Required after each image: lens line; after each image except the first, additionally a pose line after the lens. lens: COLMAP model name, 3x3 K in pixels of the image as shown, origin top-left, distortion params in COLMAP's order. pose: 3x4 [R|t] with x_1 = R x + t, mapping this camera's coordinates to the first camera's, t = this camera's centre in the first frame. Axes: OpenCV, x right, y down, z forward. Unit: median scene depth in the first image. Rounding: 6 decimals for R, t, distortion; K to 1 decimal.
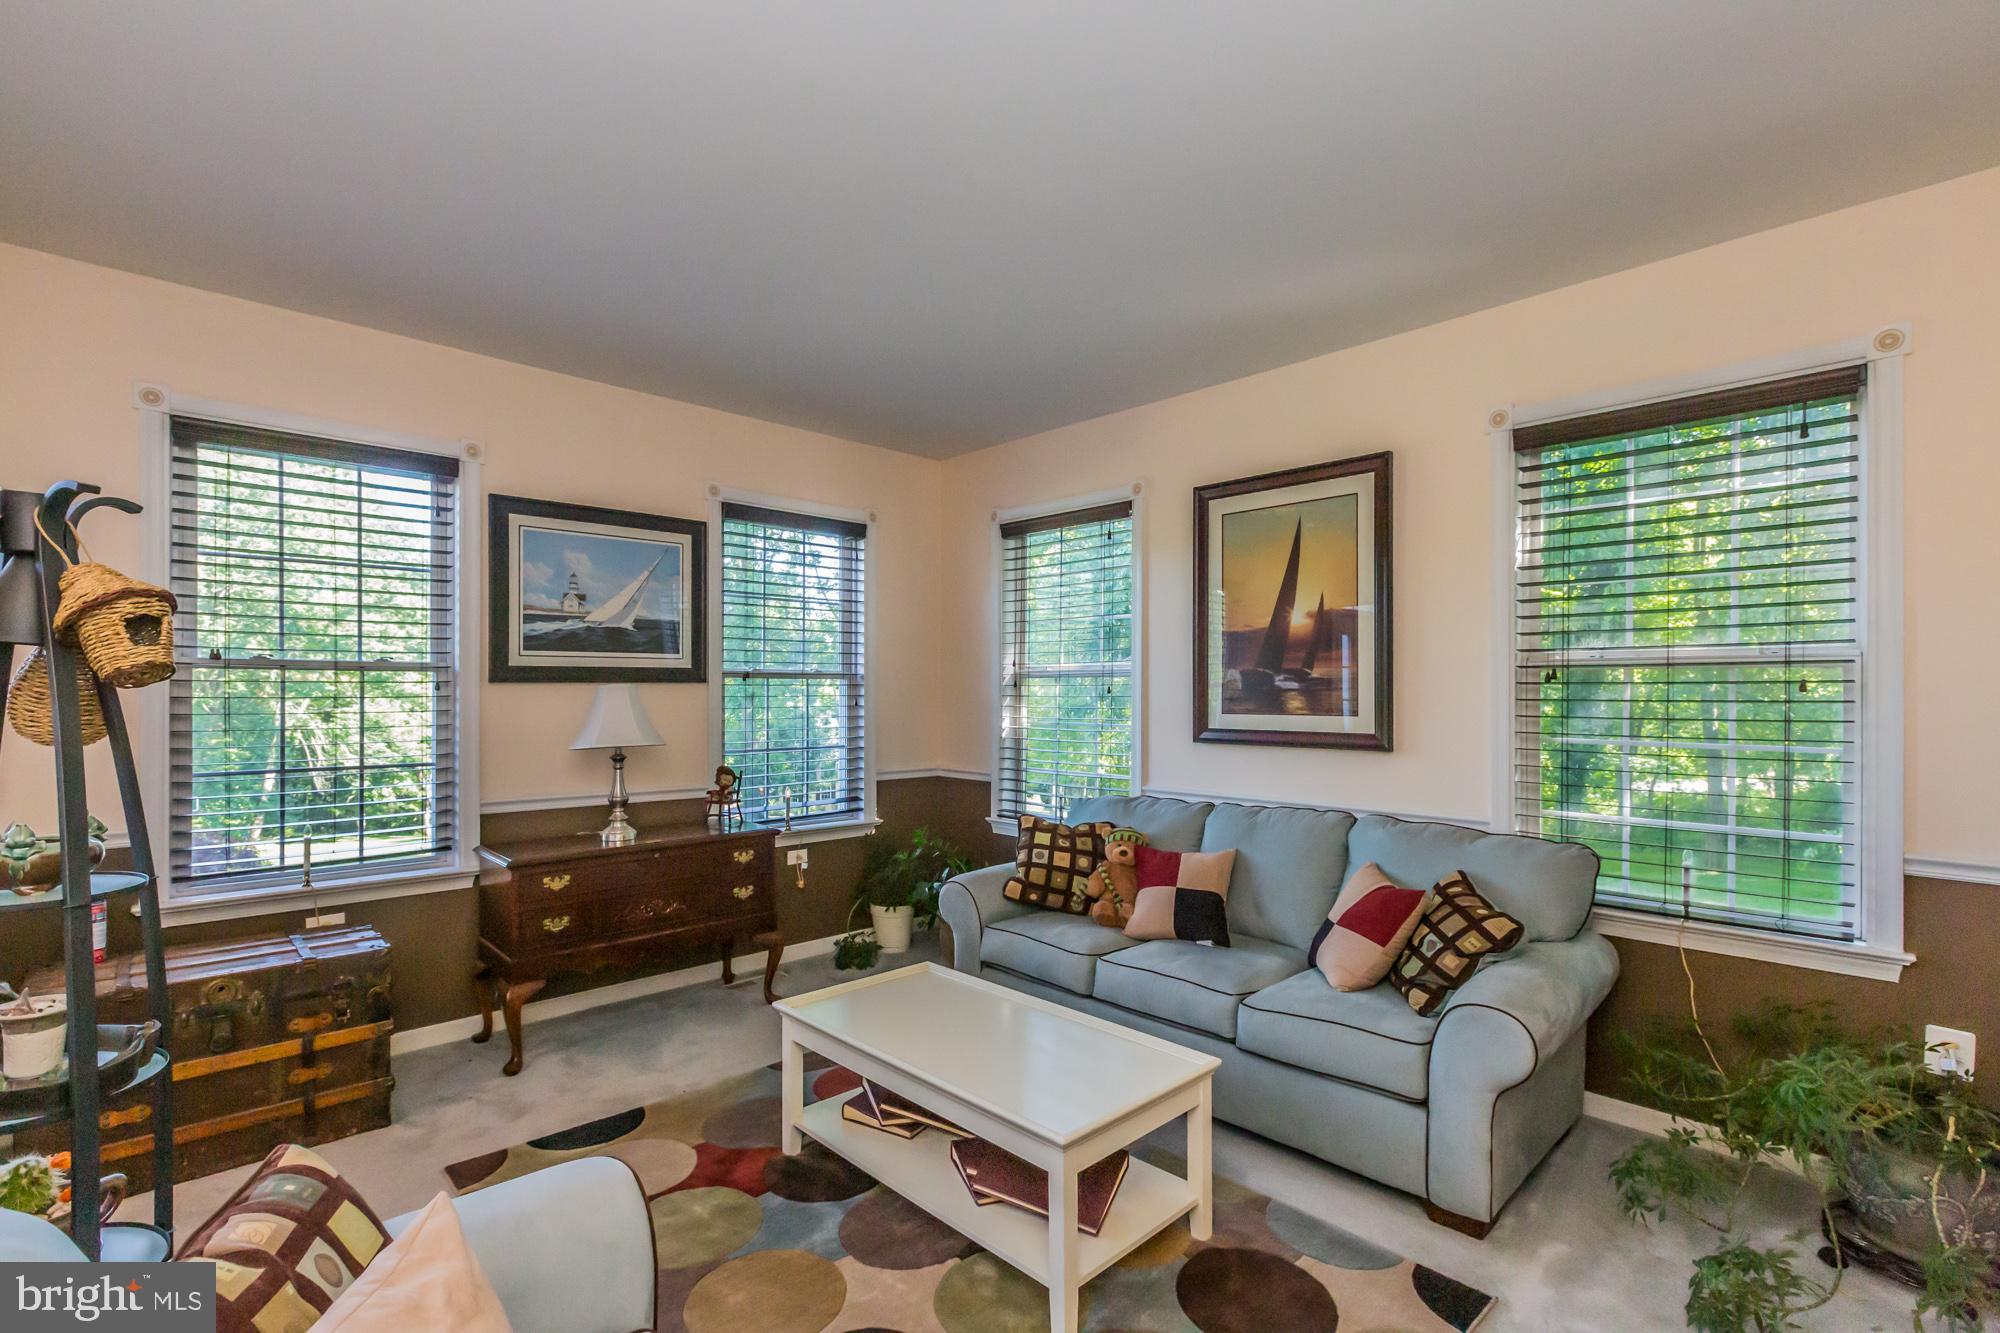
lens RADIAL K [[952.3, 0, 997.2], [0, 952.3, 679.6], [0, 0, 1]] dist [-0.001379, -0.000279]
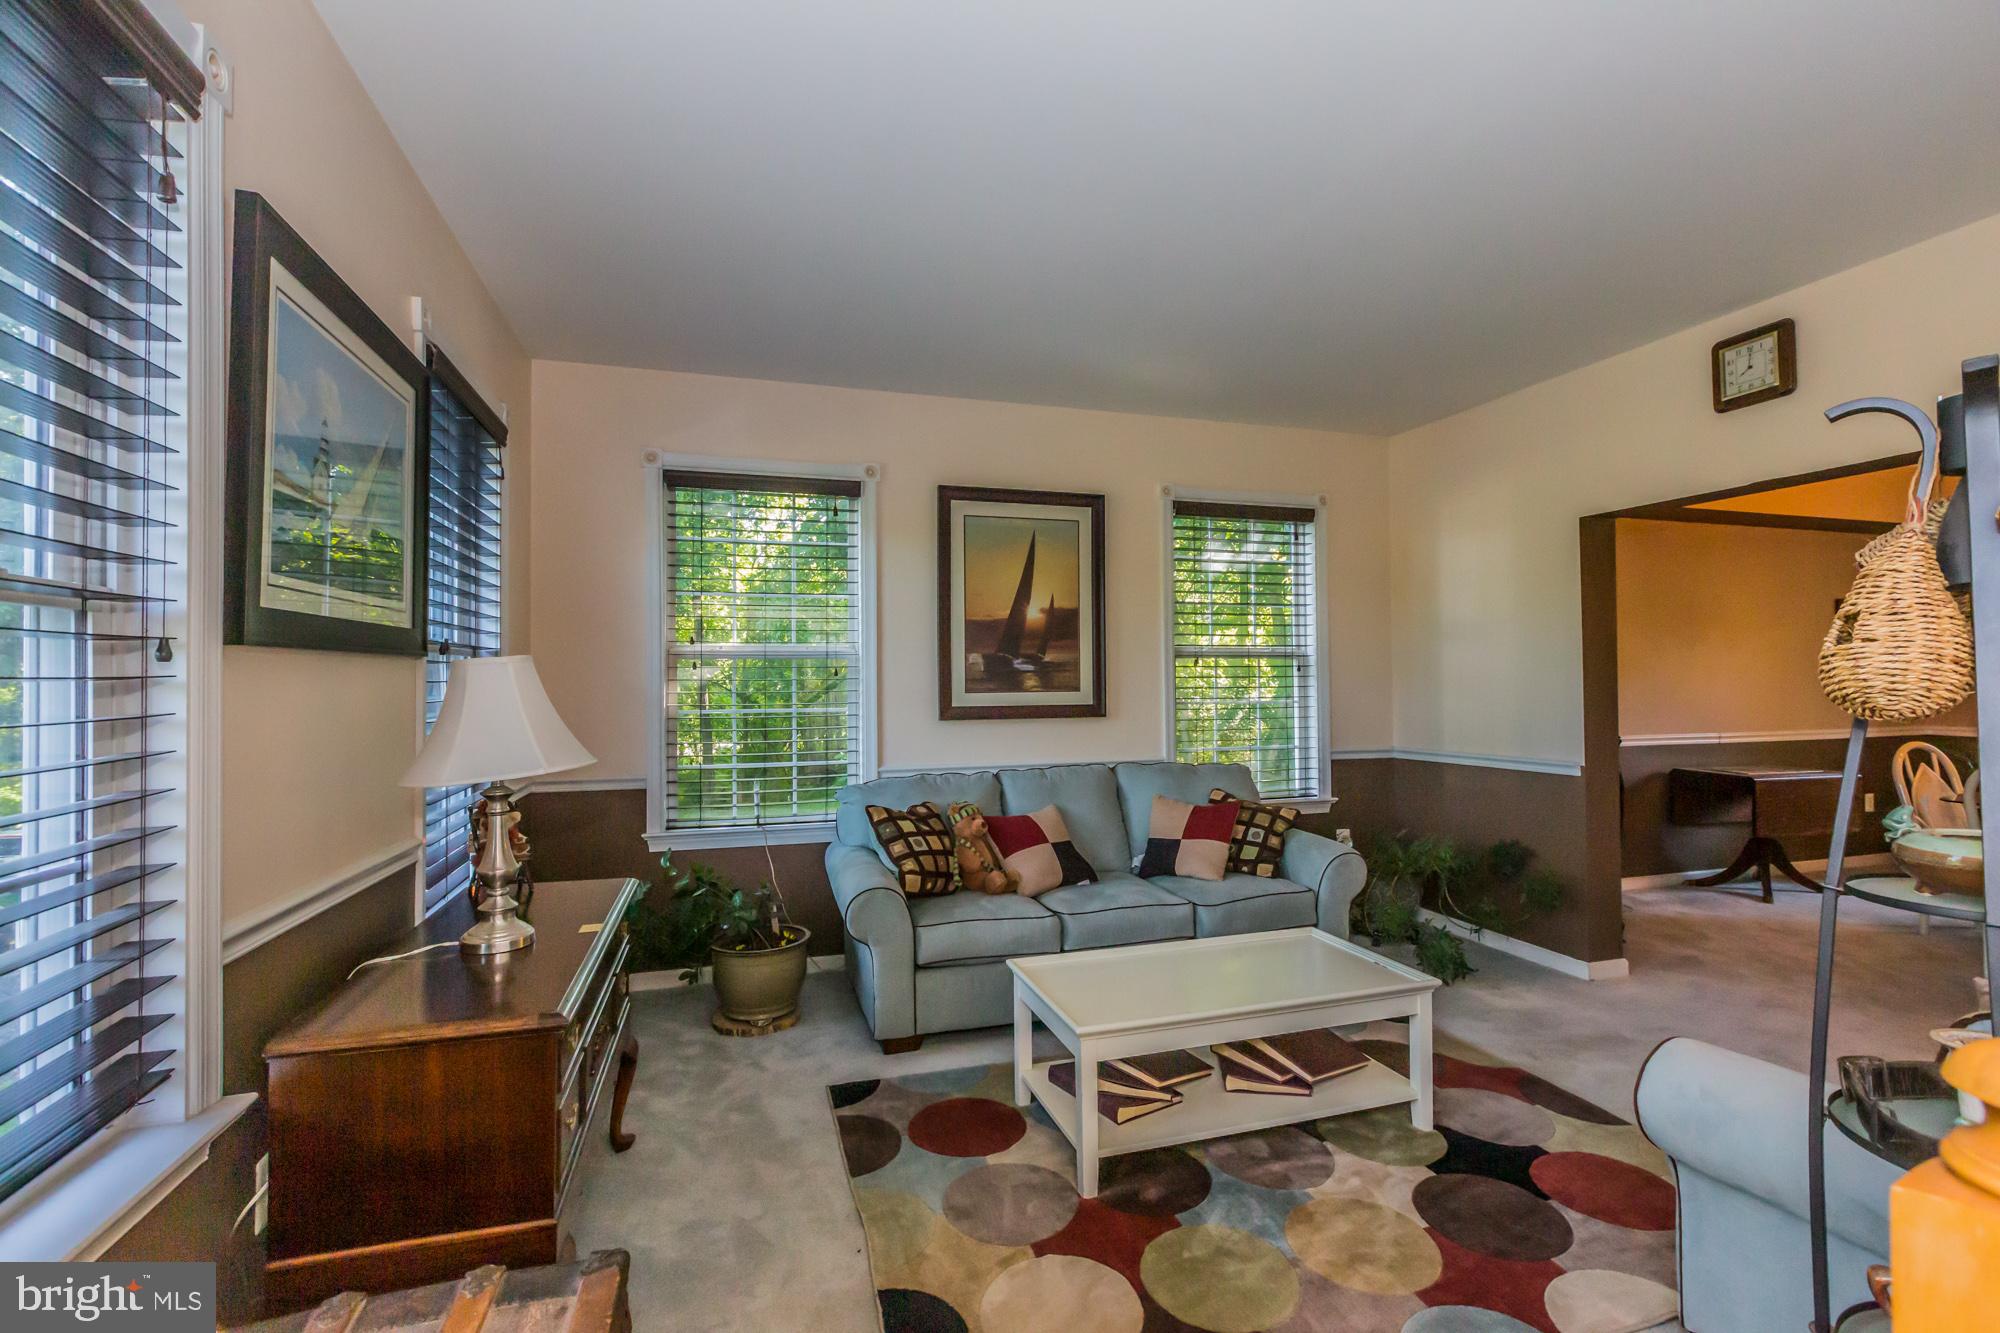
lens RADIAL K [[925.5, 0, 1013.4], [0, 925.5, 649.7], [0, 0, 1]] dist [-0.001922, -0.000499]
pose [[0.413650, 0.027204, 0.910029, -0.758531], [0.001387, 0.999533, -0.030511, 0.018870], [-0.910435, 0.013883, 0.413419, 0.521113]]
